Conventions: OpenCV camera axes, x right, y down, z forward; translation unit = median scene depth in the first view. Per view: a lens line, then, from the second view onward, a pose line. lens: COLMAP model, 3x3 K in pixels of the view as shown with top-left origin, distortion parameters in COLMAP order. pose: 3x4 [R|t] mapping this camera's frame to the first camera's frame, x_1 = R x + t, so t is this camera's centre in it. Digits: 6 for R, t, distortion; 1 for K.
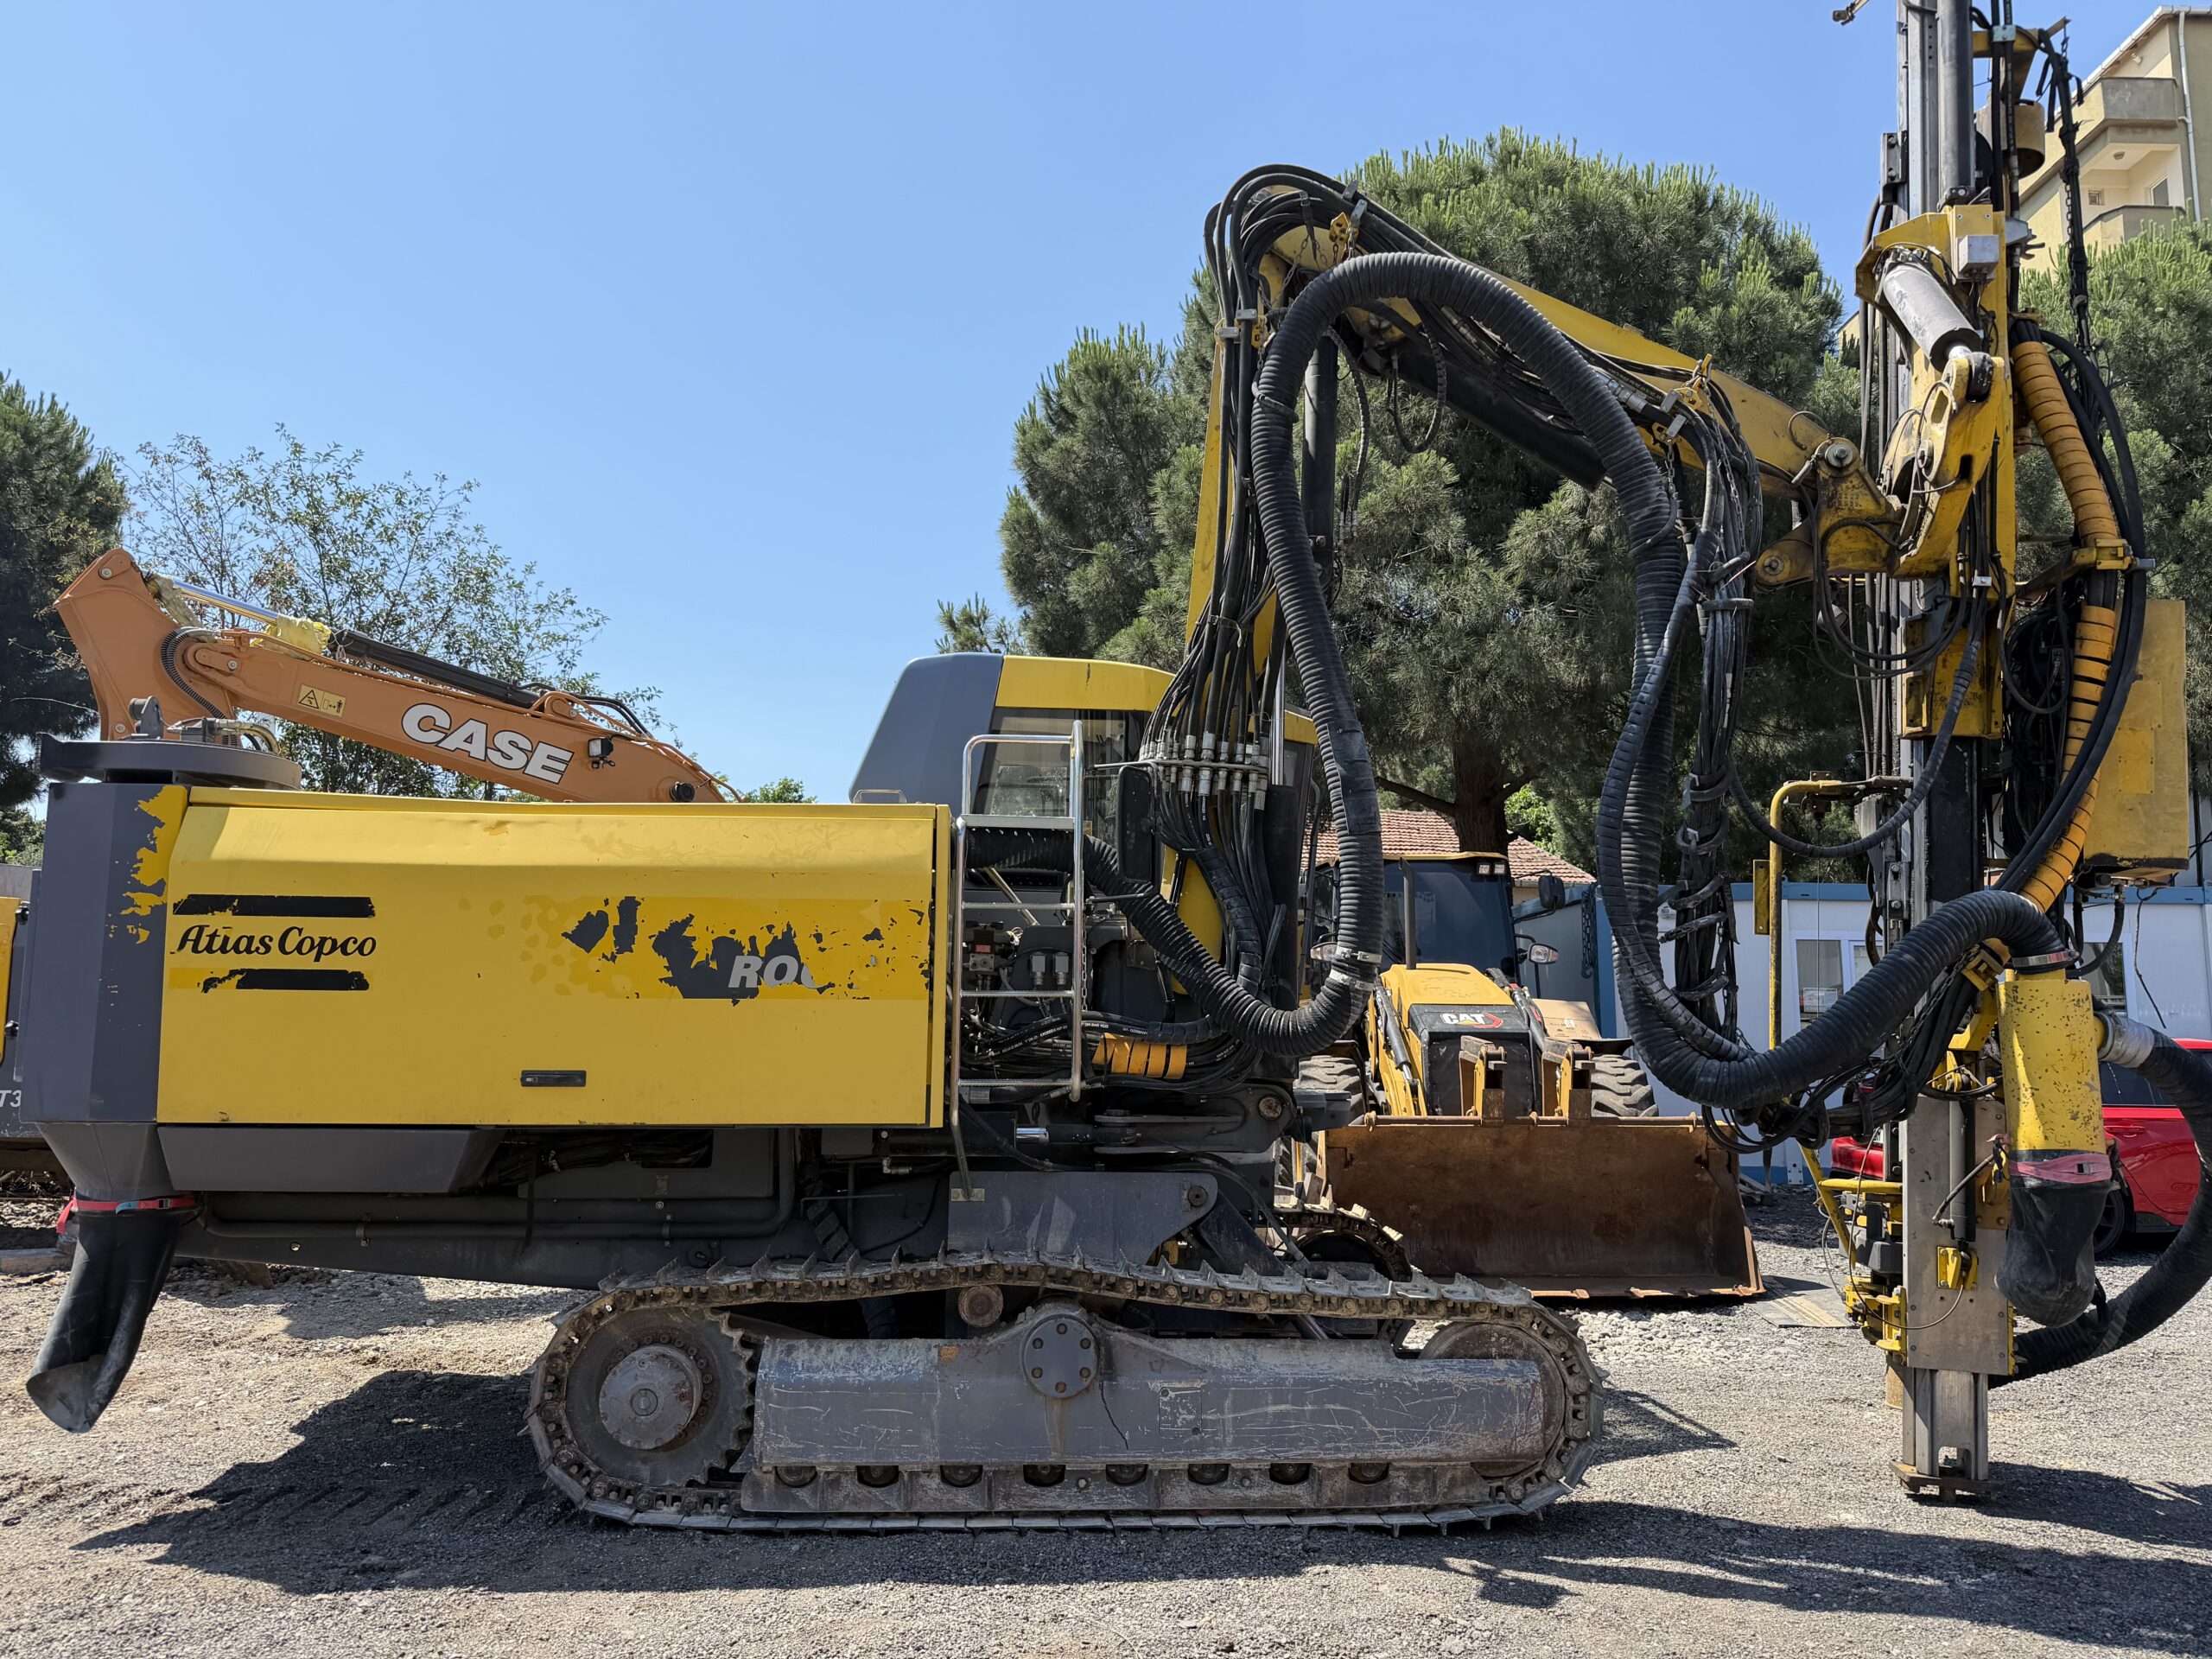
lens RADIAL K [[1572.5, 0, 1107.6], [0, 1572.5, 836.4], [0, 0, 1]] dist [0.011571, -0.024163]
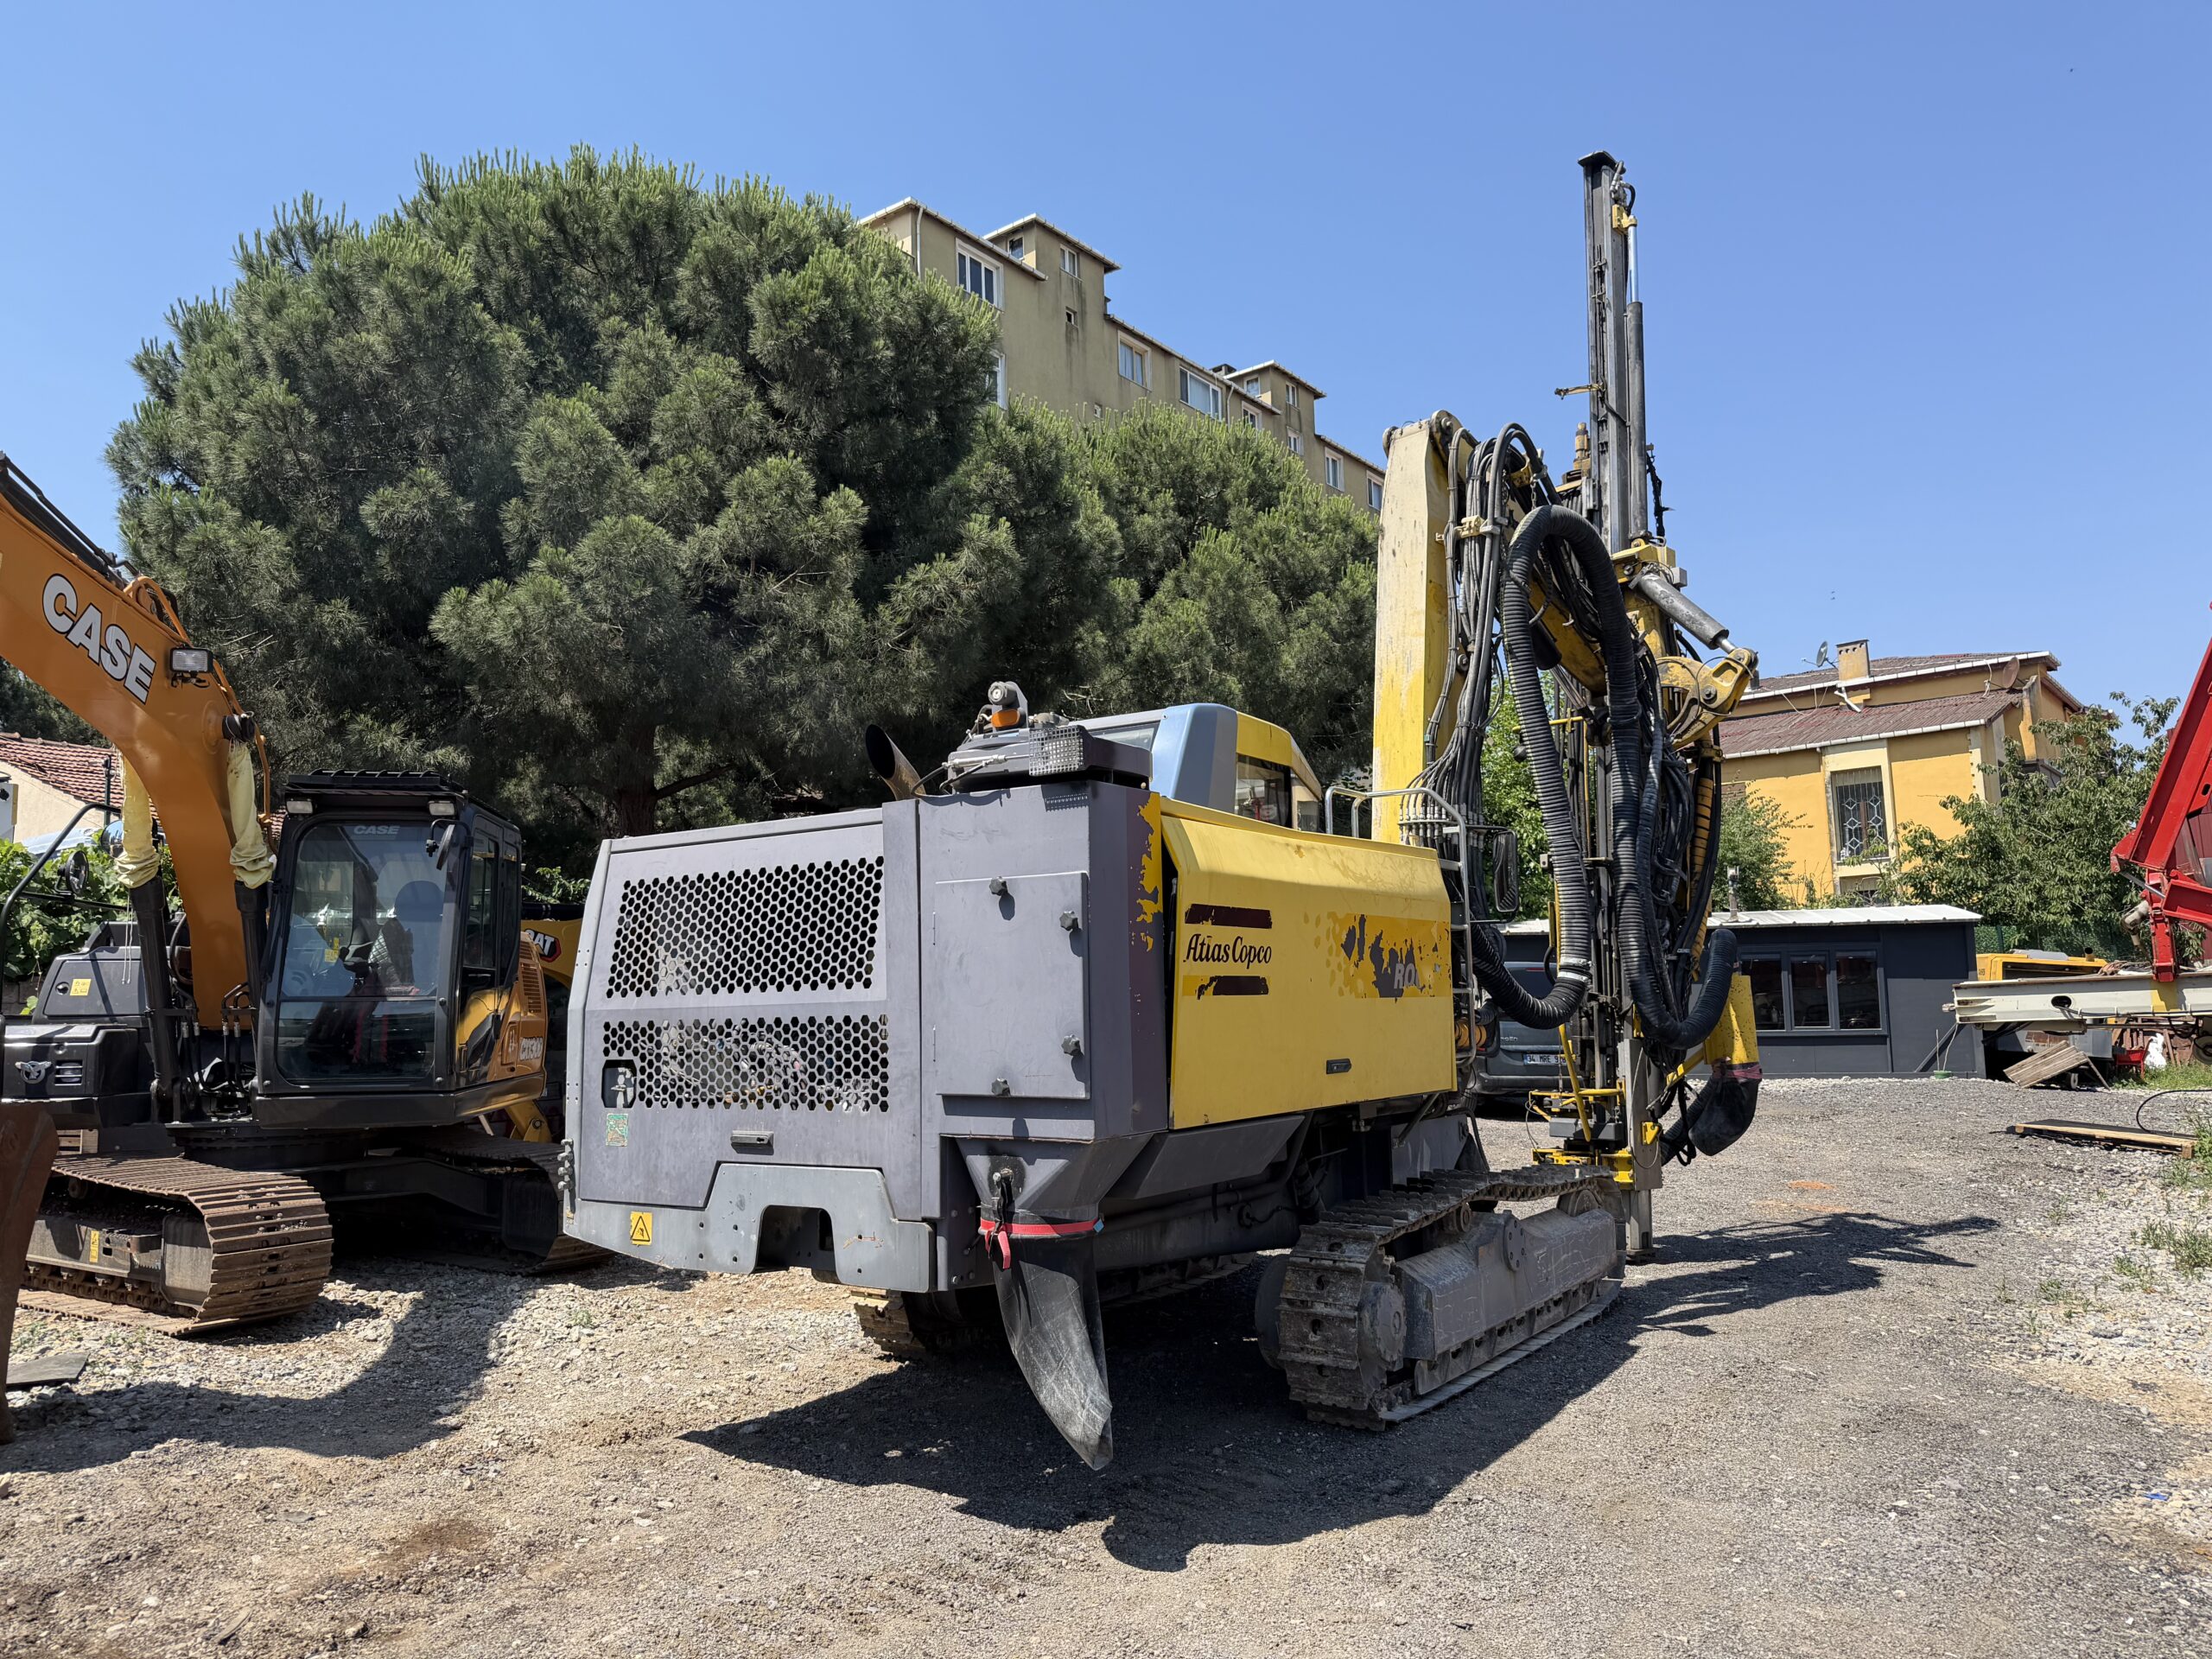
lens RADIAL K [[1572.5, 0, 1106.3], [0, 1572.5, 835.0], [0, 0, 1]] dist [0.011571, -0.024163]
pose [[0.609546, 0.064009, 0.790162, -1.377281], [-0.076971, 0.996804, -0.021371, 0.018828], [-0.789005, -0.047793, 0.612525, 0.420964]]
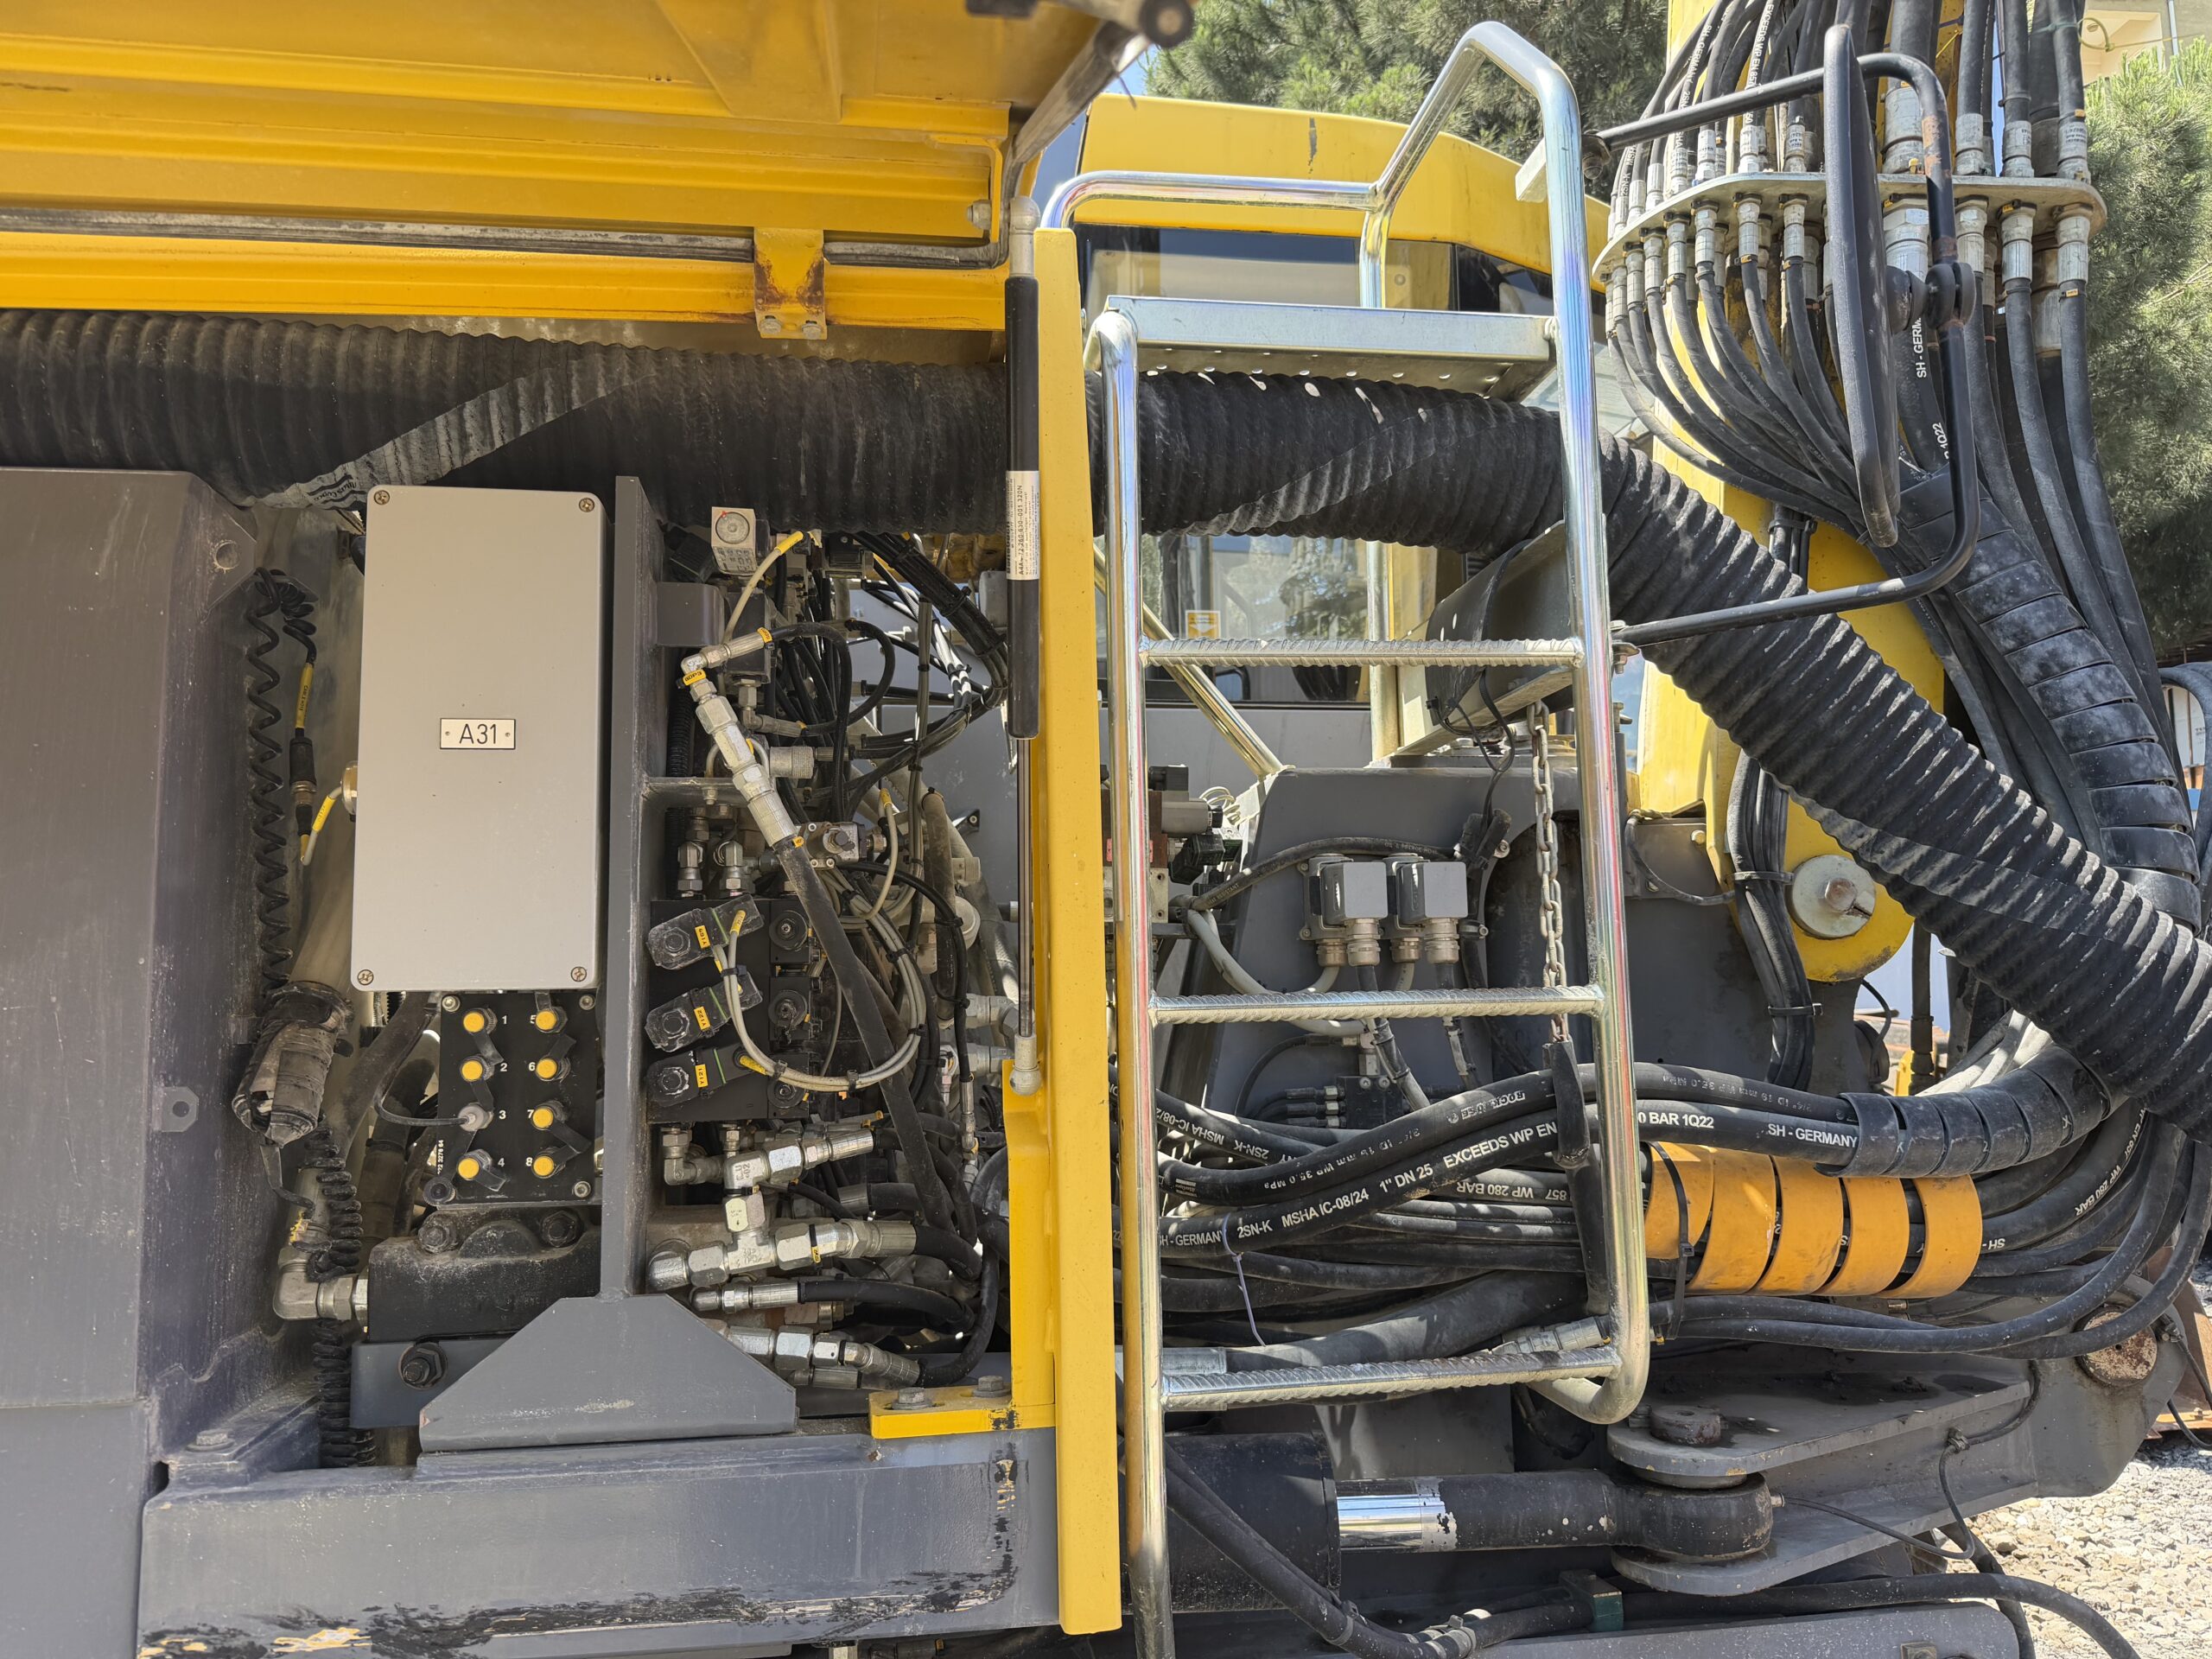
lens RADIAL K [[1572.5, 0, 1102.9], [0, 1572.5, 836.1], [0, 0, 1]] dist [0.011571, -0.024163]
pose [[0.996910, -0.033417, 0.071088, -0.119465], [0.033068, 0.999435, 0.006081, 0.072439], [-0.071251, -0.003712, 0.997452, 0.780328]]
